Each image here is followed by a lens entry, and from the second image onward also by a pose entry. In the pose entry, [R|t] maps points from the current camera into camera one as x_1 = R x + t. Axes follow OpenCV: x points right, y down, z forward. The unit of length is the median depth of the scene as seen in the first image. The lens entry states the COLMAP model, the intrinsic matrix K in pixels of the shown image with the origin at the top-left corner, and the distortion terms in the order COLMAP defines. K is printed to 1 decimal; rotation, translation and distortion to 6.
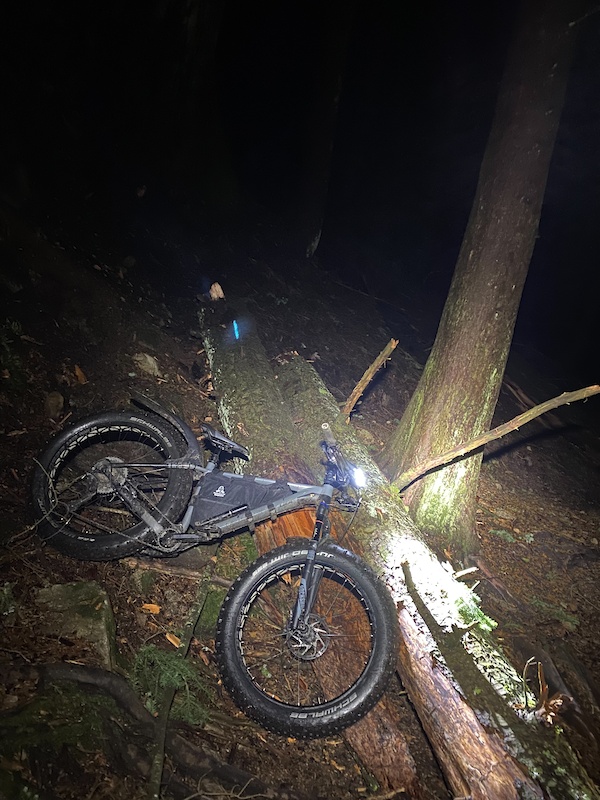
lens RADIAL K [[607.0, 0, 300.2], [0, 607.0, 380.4], [0, 0, 1]] dist [0.005533, 0.000994]
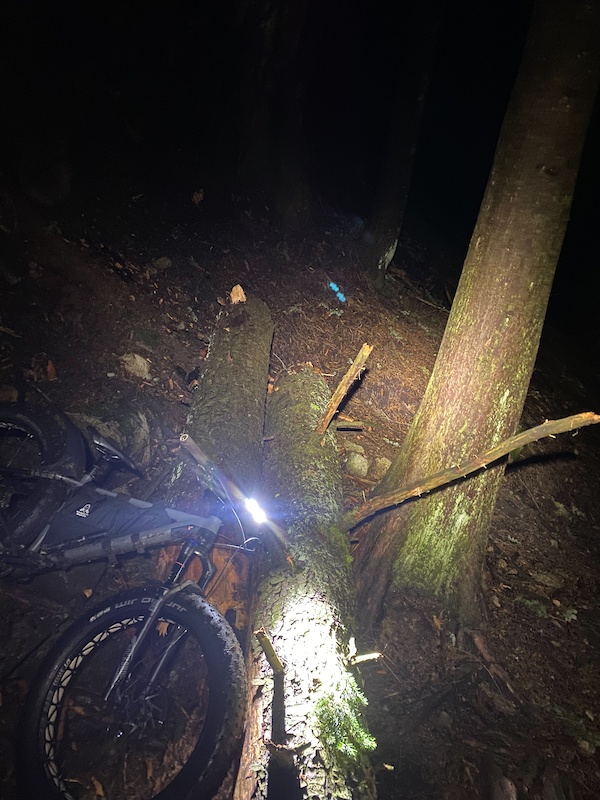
lens RADIAL K [[607.0, 0, 300.2], [0, 607.0, 380.4], [0, 0, 1]] dist [0.005533, 0.000994]
pose [[0.974165, 0.057840, -0.218304, 0.221761], [-0.067001, 0.997146, -0.034791, 0.012568], [0.215669, 0.048519, 0.975260, 0.177482]]
